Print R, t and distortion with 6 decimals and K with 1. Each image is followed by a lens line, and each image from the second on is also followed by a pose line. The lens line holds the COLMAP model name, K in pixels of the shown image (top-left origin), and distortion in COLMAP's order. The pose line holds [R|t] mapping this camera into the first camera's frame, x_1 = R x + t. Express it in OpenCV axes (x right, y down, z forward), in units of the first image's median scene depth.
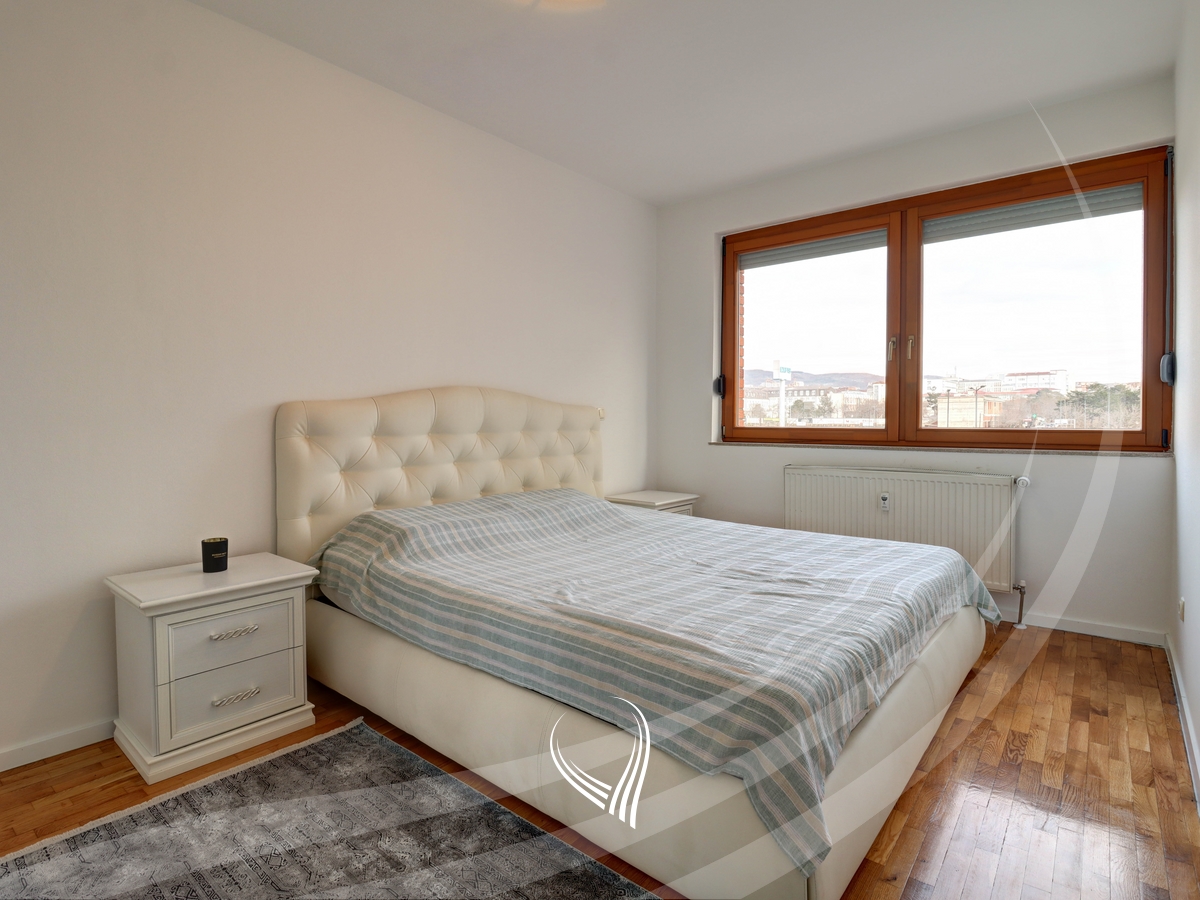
lens RADIAL K [[623.1, 0, 600.8], [0, 623.1, 429.0], [0, 0, 1]] dist [-0.000074, -0.000058]
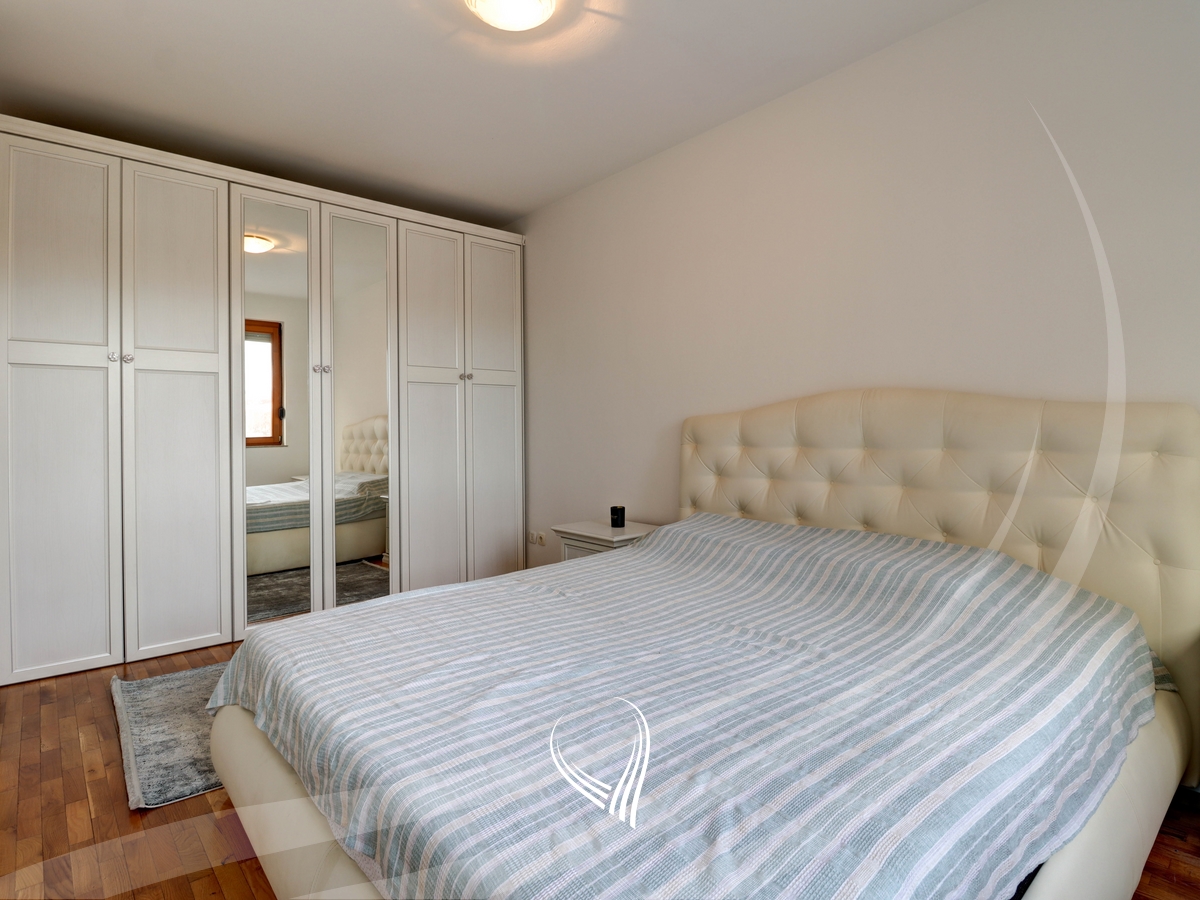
lens RADIAL K [[623.1, 0, 600.8], [0, 623.1, 429.0], [0, 0, 1]] dist [-0.000074, -0.000058]
pose [[-0.165097, 0.003234, -0.986272, 0.736149], [-0.007914, 0.999958, 0.004603, -0.020765], [0.986246, 0.008566, -0.165065, 0.938540]]
